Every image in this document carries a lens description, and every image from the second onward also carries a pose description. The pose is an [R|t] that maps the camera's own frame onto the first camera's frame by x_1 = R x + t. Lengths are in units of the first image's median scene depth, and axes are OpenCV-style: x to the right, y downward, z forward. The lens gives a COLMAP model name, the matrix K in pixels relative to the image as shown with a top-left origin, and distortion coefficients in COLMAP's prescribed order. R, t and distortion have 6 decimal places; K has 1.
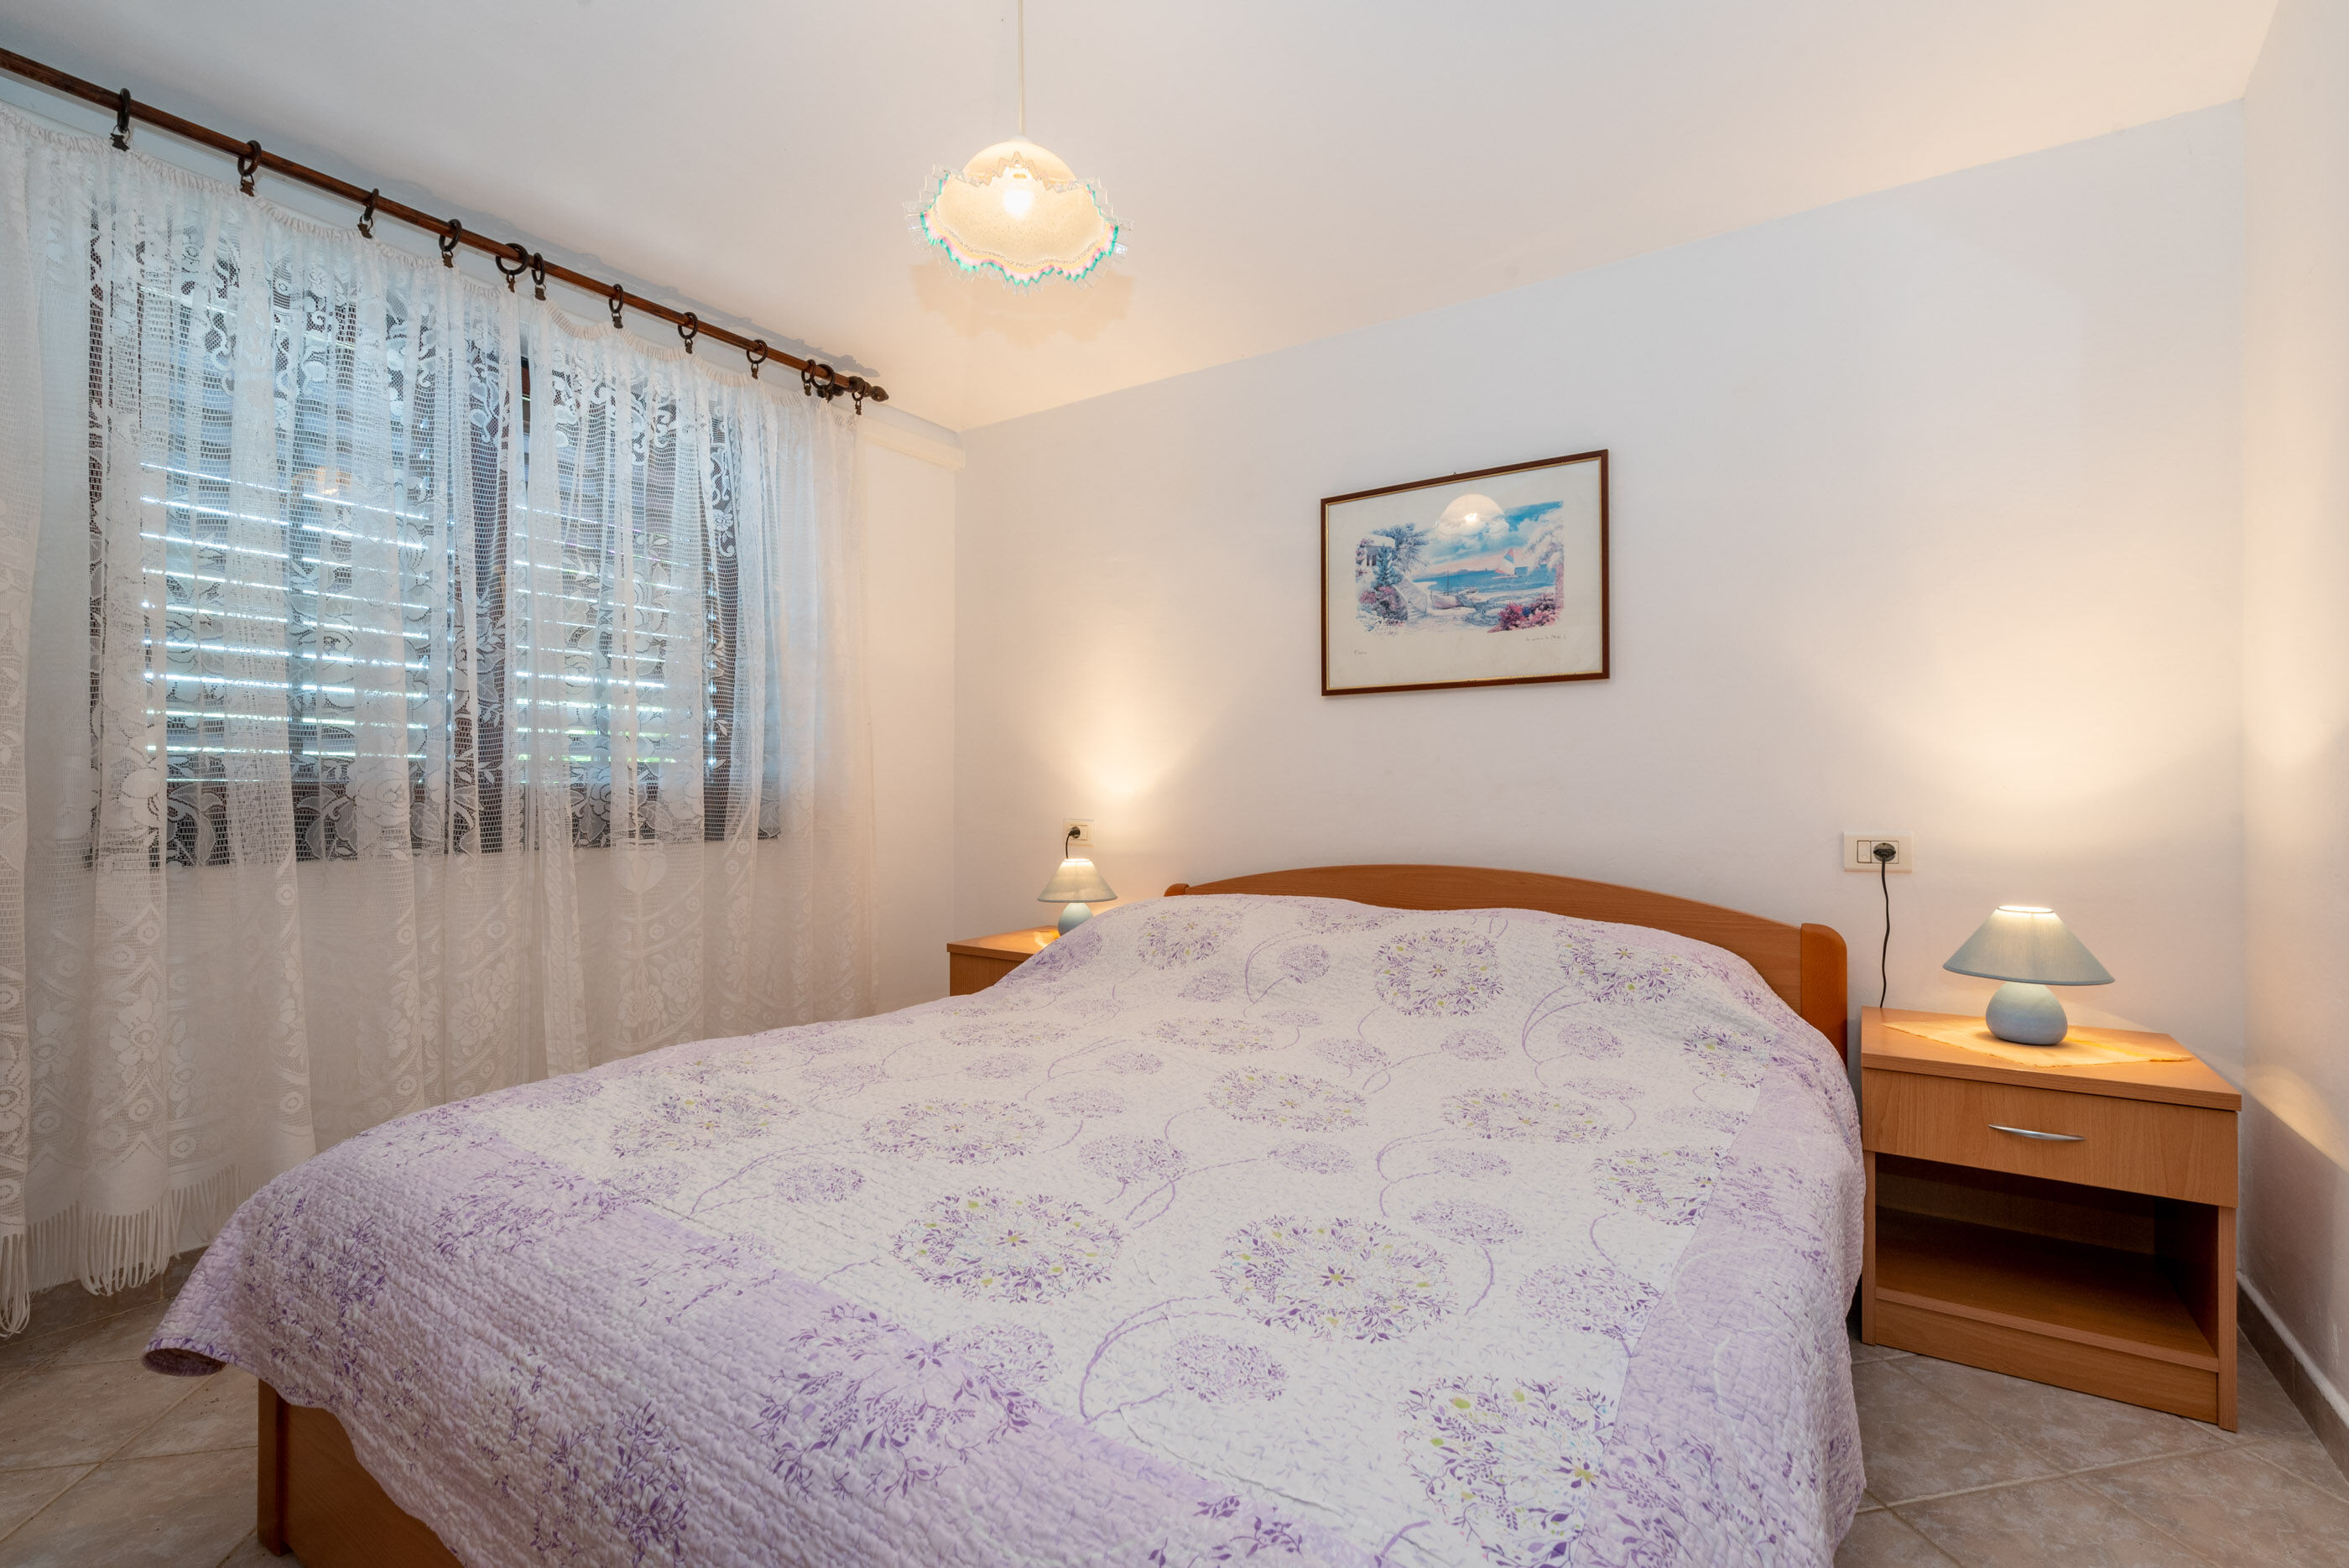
lens RADIAL K [[1097.3, 0, 1174.8], [0, 1097.3, 785.9], [0, 0, 1]] dist [-0.000675, -0.000213]
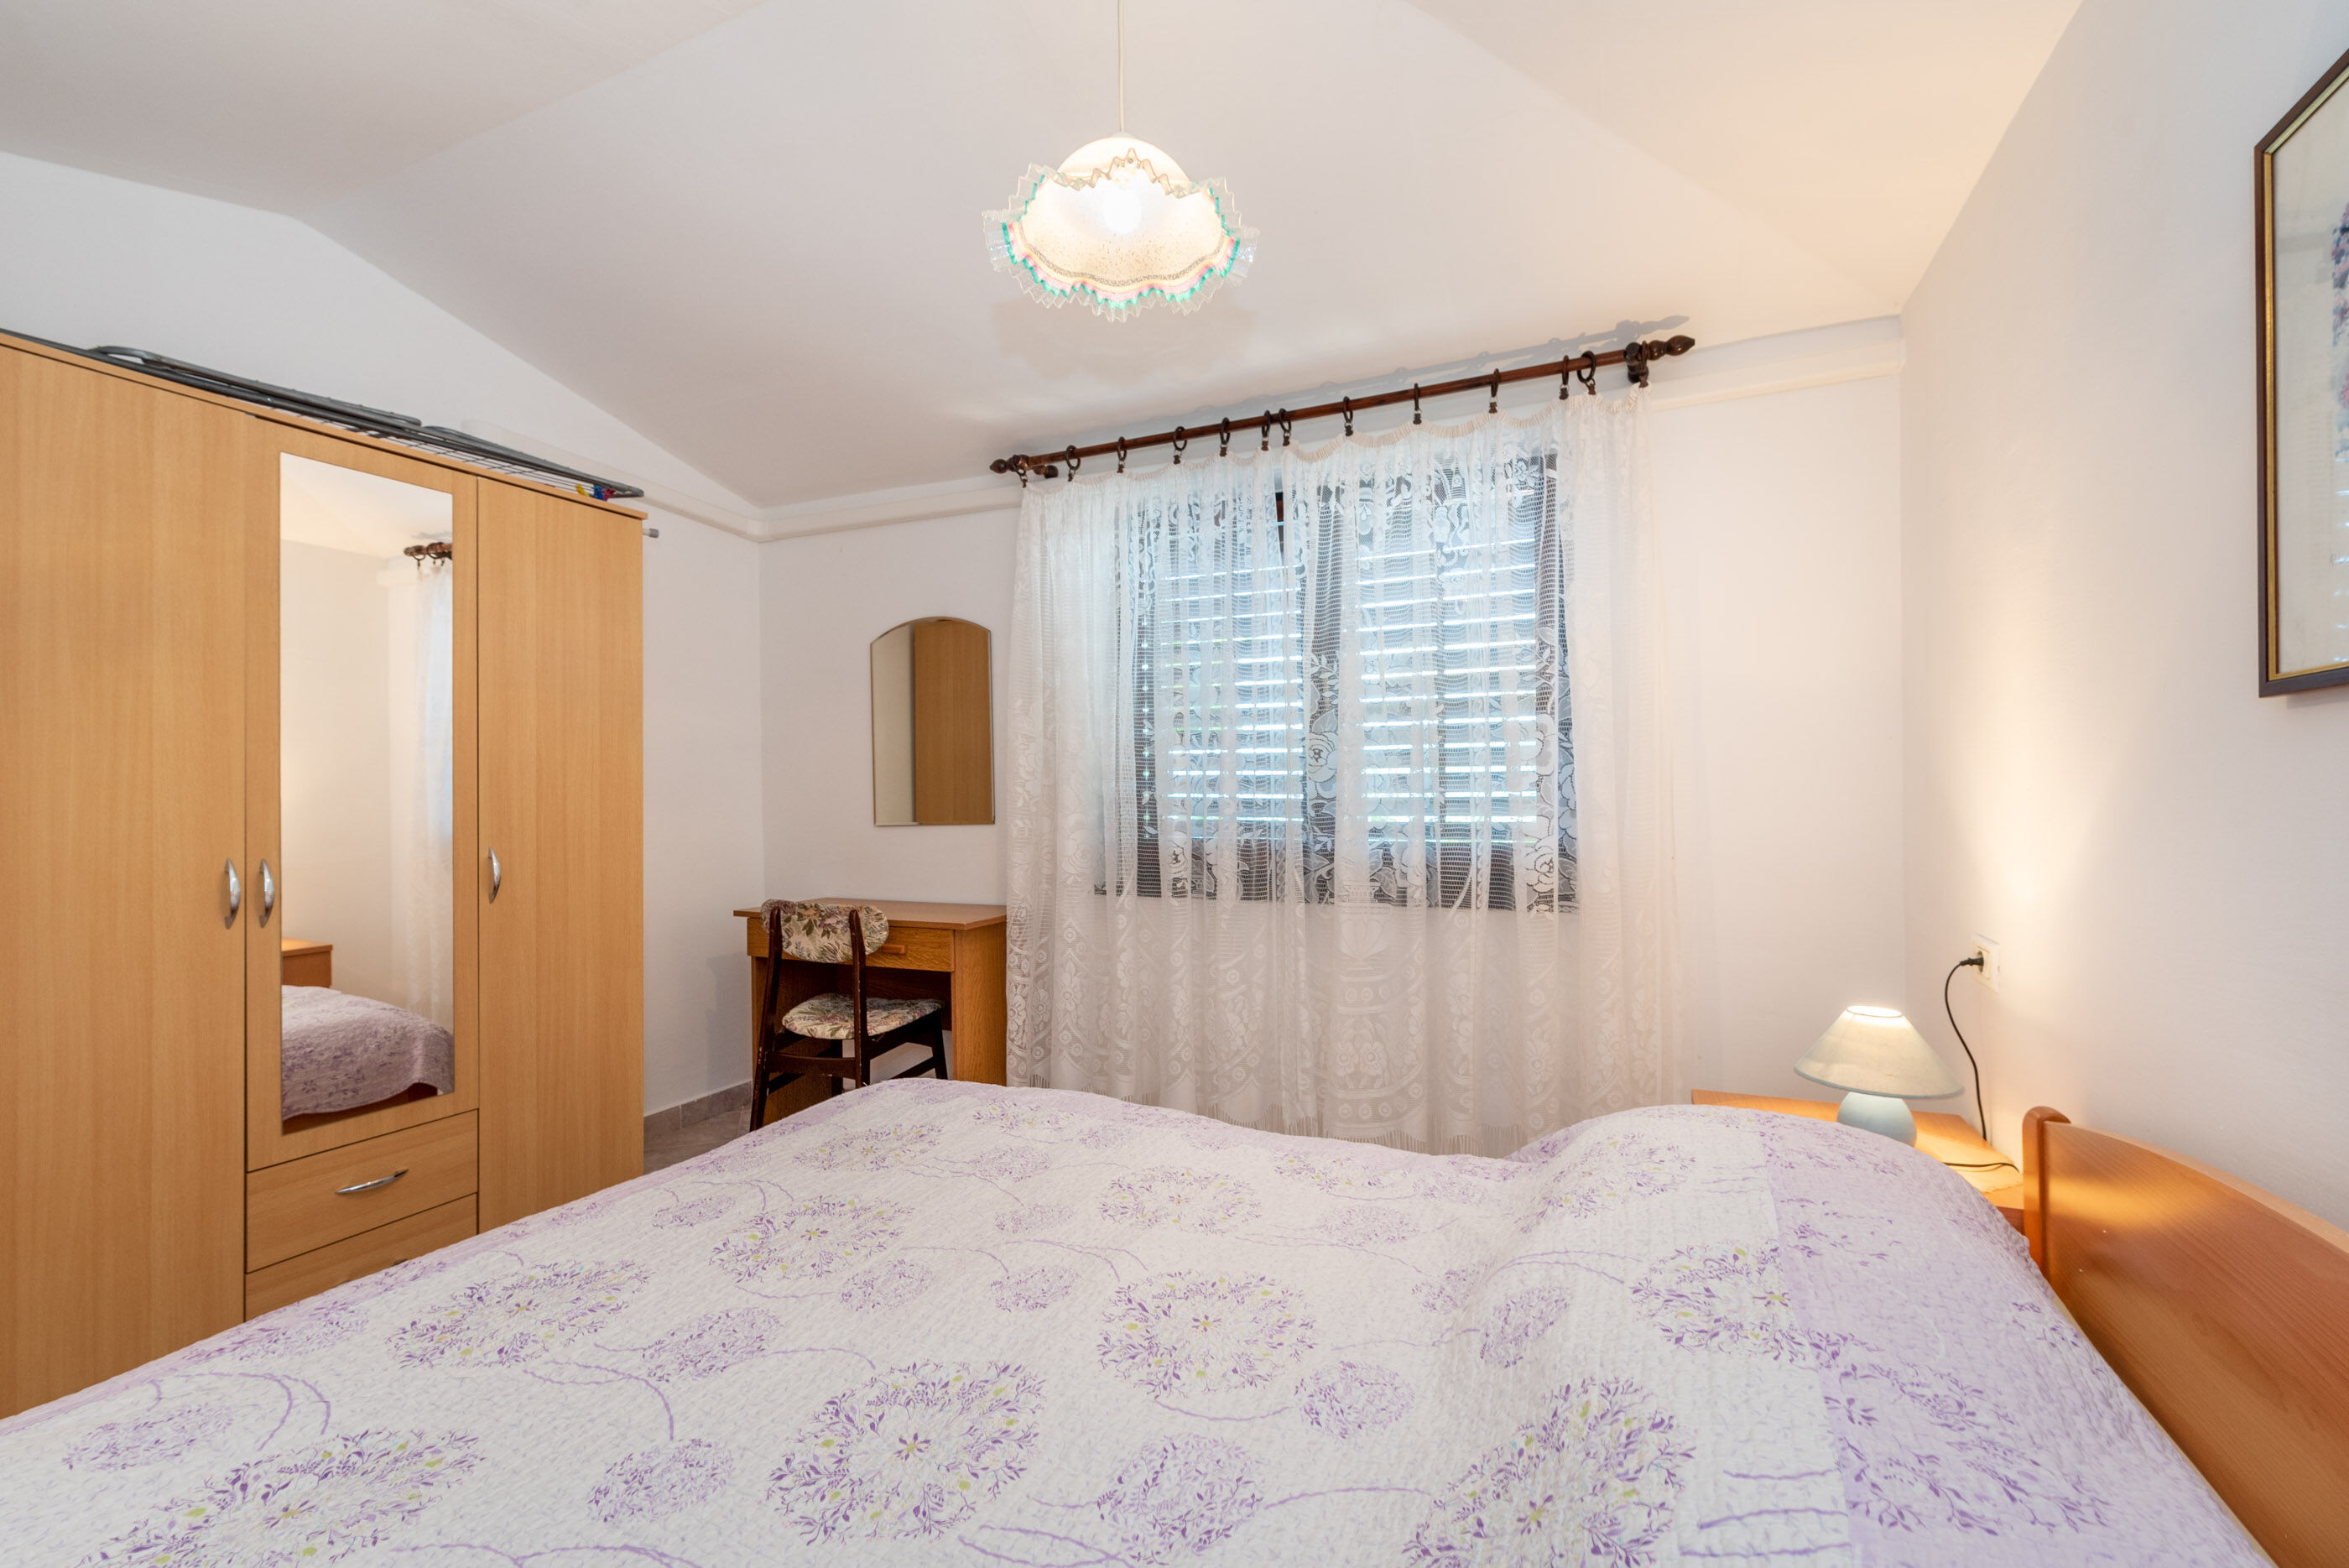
lens RADIAL K [[996.2, 0, 1176.4], [0, 996.2, 793.1], [0, 0, 1]] dist [-0.000618, -0.000868]
pose [[0.143102, -0.002567, -0.989705, 0.508950], [0.013603, 0.999907, -0.000627, -0.069030], [0.989614, -0.013373, 0.143123, 0.766130]]
